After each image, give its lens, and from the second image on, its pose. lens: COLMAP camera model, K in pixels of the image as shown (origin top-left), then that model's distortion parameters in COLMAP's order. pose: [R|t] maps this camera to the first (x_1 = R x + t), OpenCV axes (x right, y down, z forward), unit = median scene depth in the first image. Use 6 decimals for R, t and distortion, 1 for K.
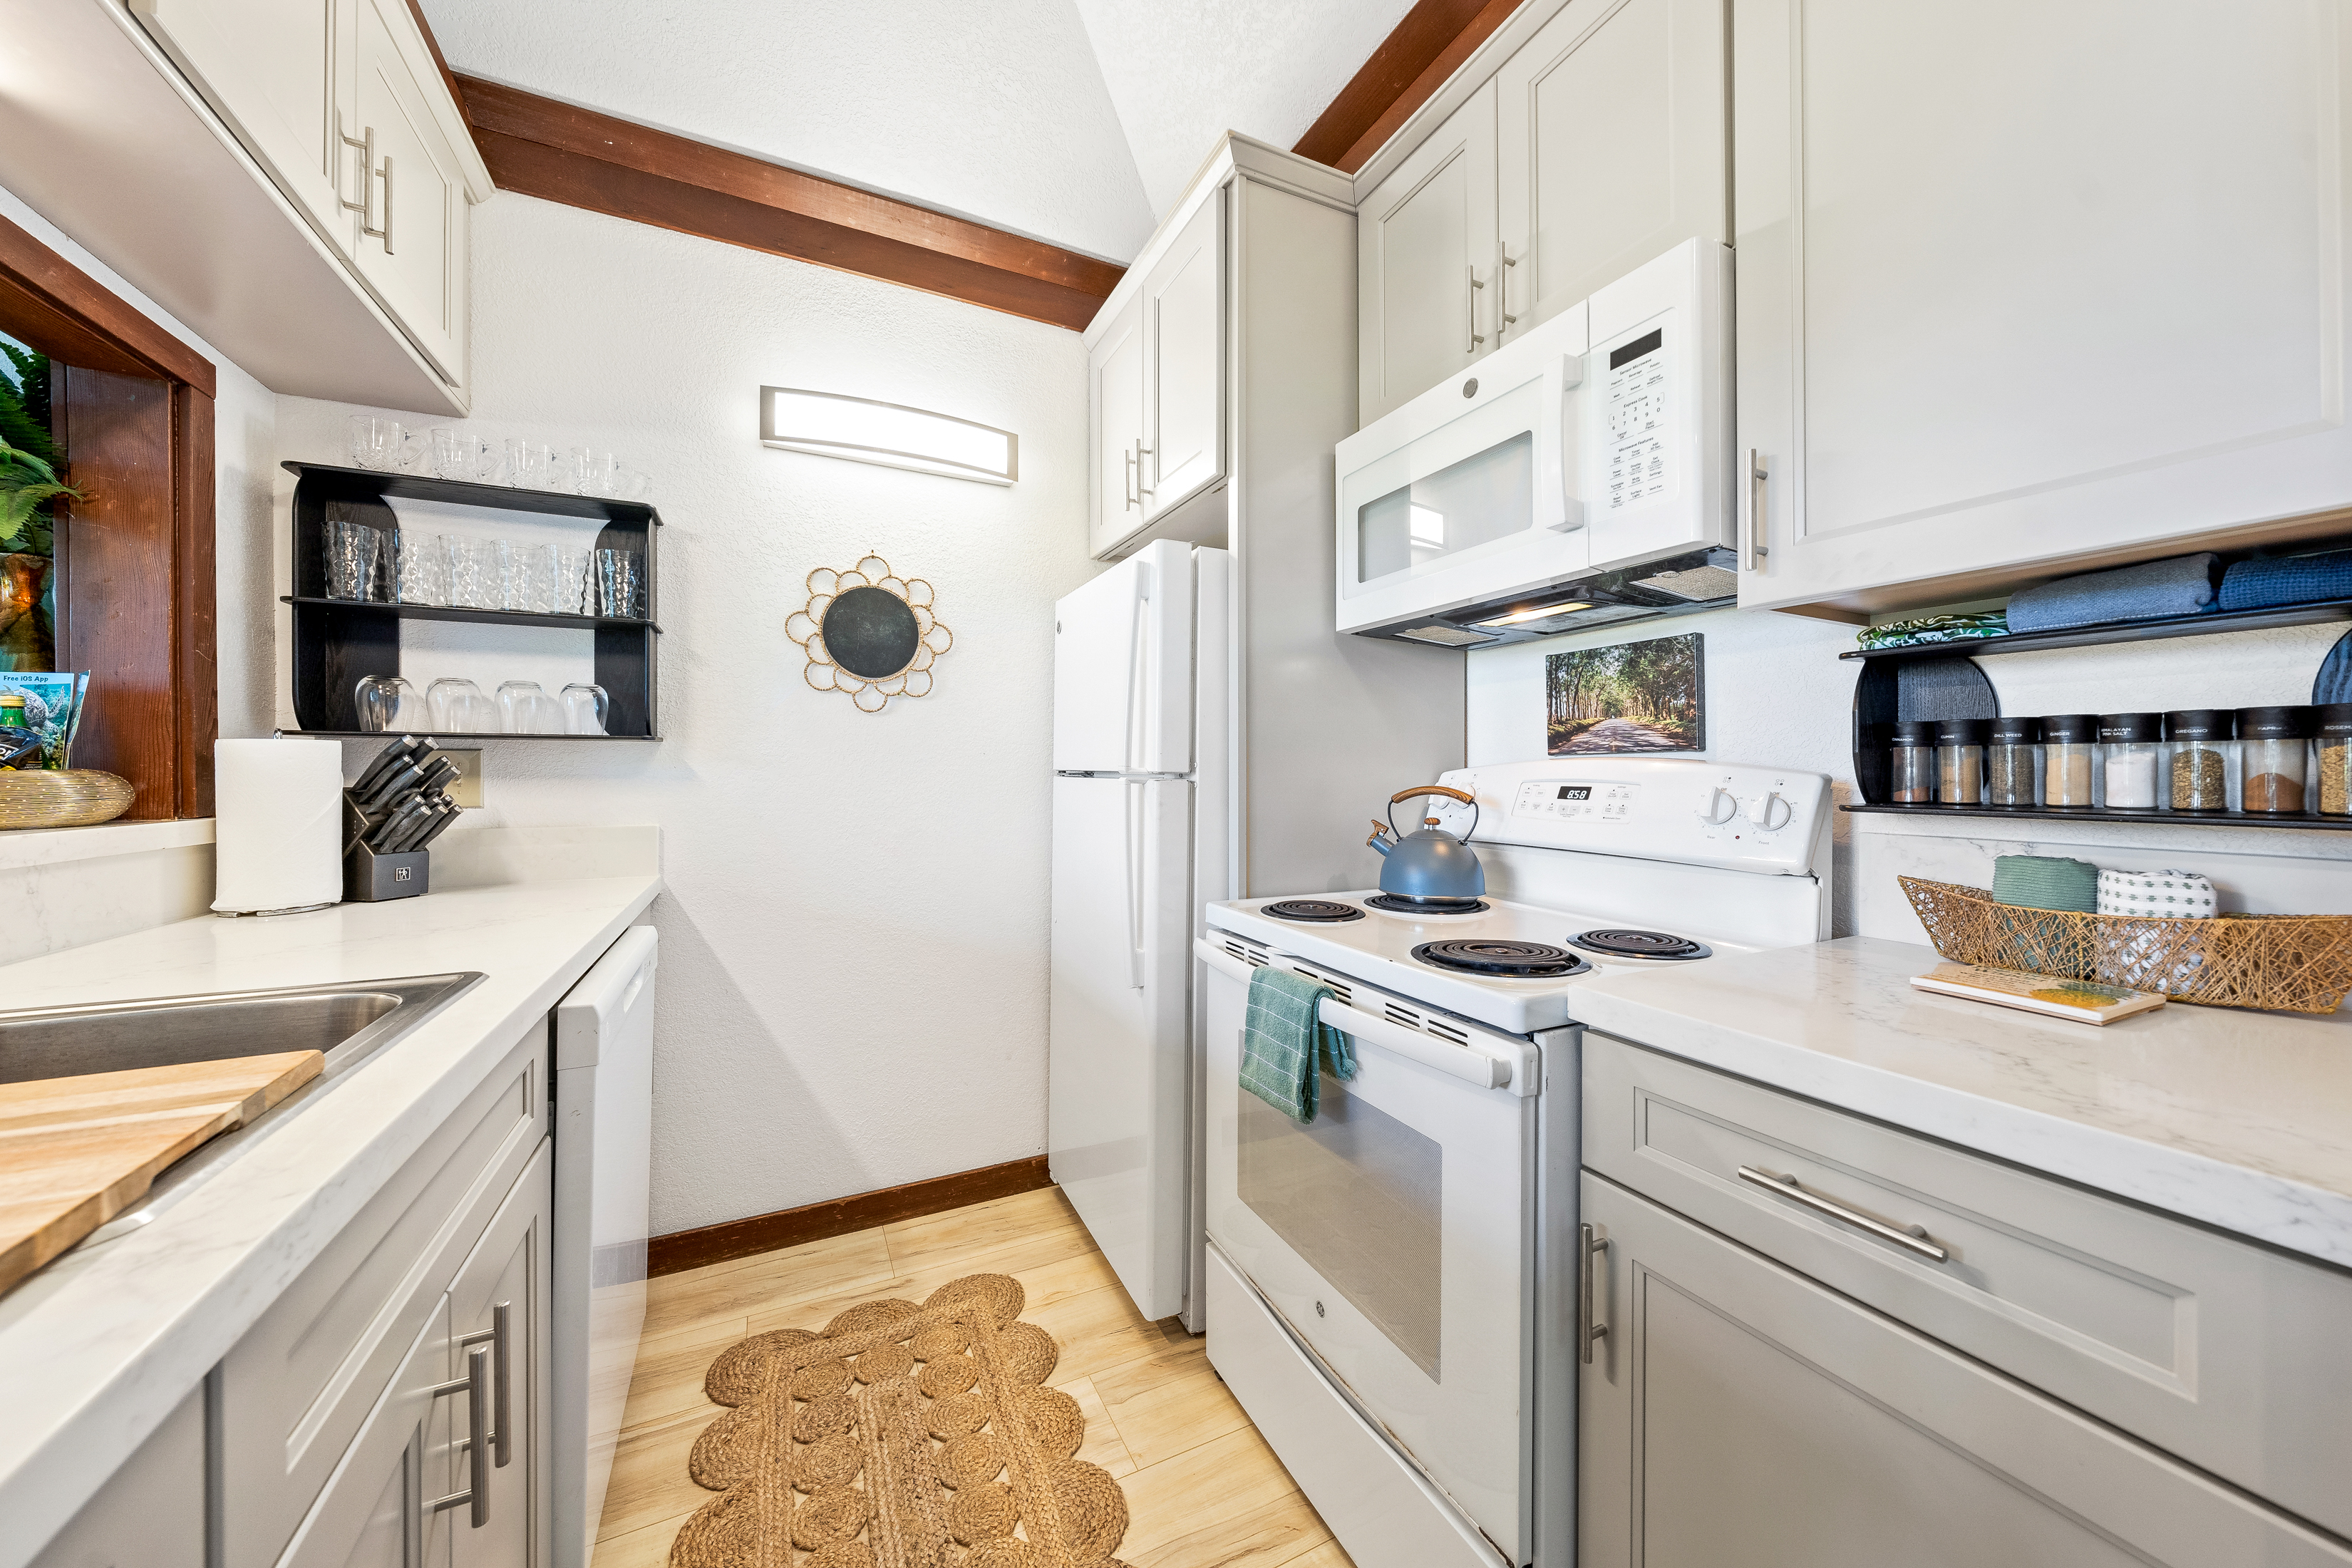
lens RADIAL K [[808.2, 0, 1189.1], [0, 808.2, 771.0], [0, 0, 1]] dist [-0.002684, -0.000285]
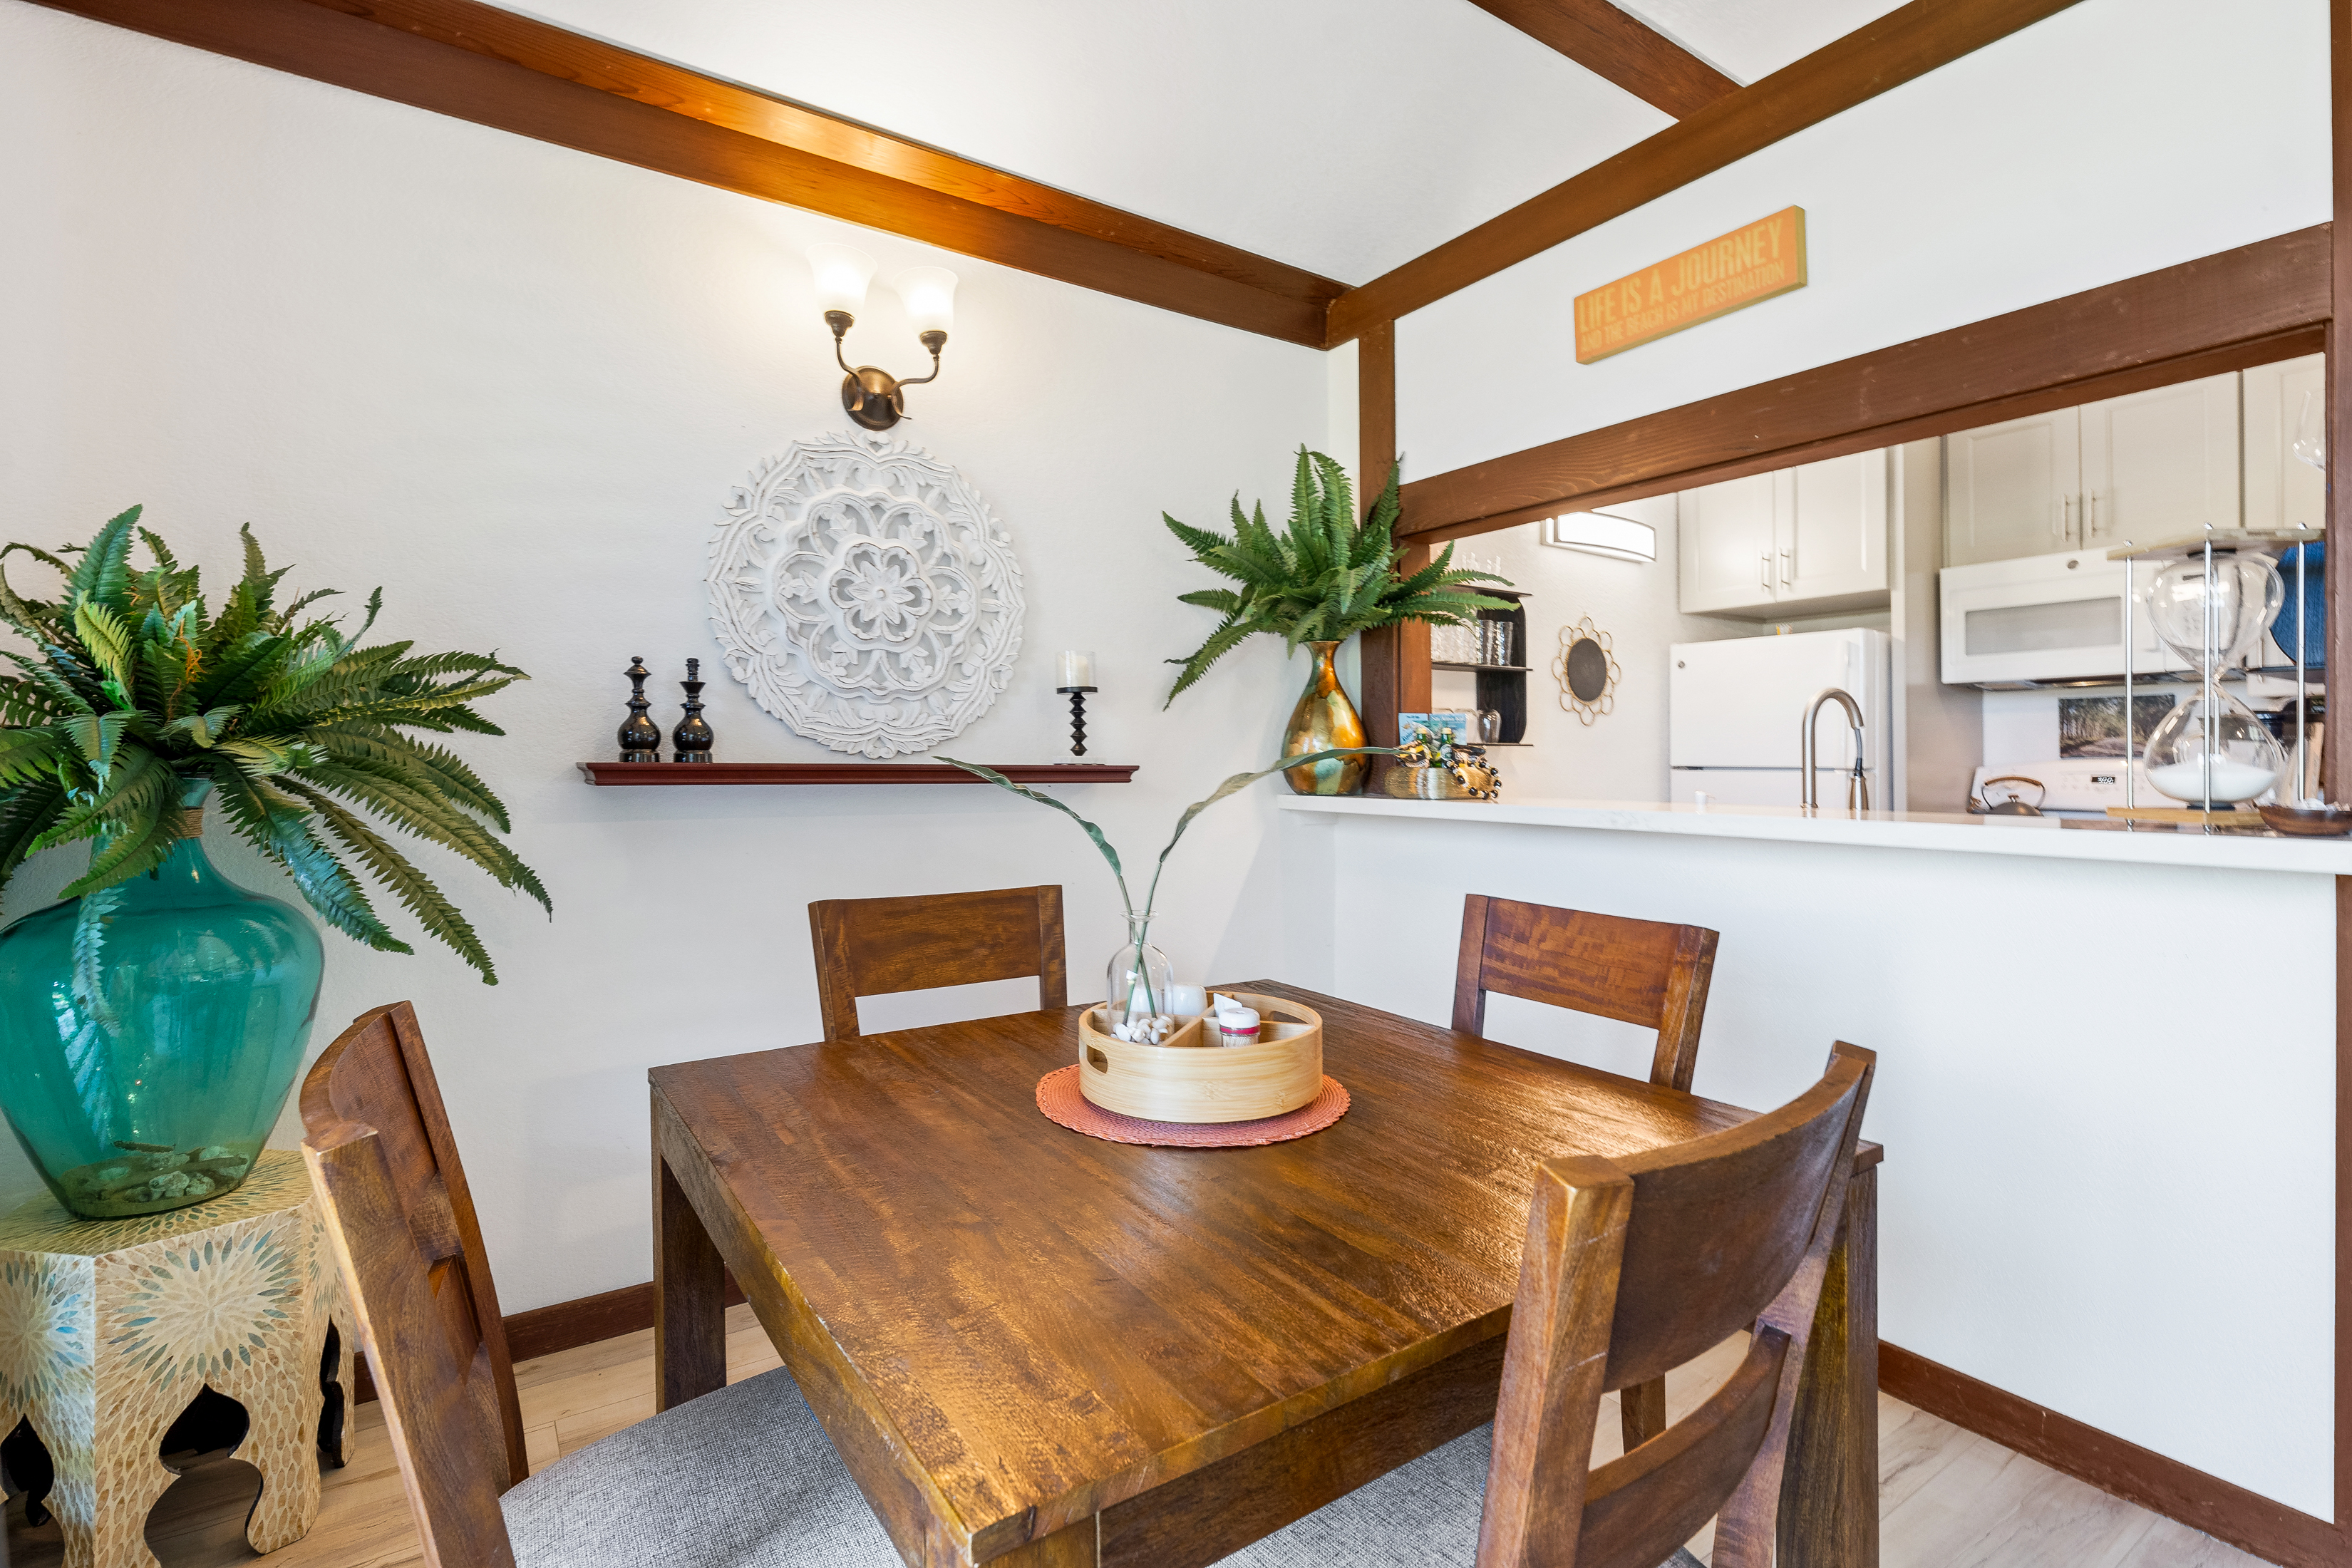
lens RADIAL K [[1088.7, 0, 1205.2], [0, 1088.7, 751.0], [0, 0, 1]] dist [0.005109, -0.000687]
pose [[0.990724, 0.003679, 0.135843, -1.673225], [-0.001862, 0.999907, -0.013501, -0.000151], [-0.135880, 0.013123, 0.990638, -1.039362]]
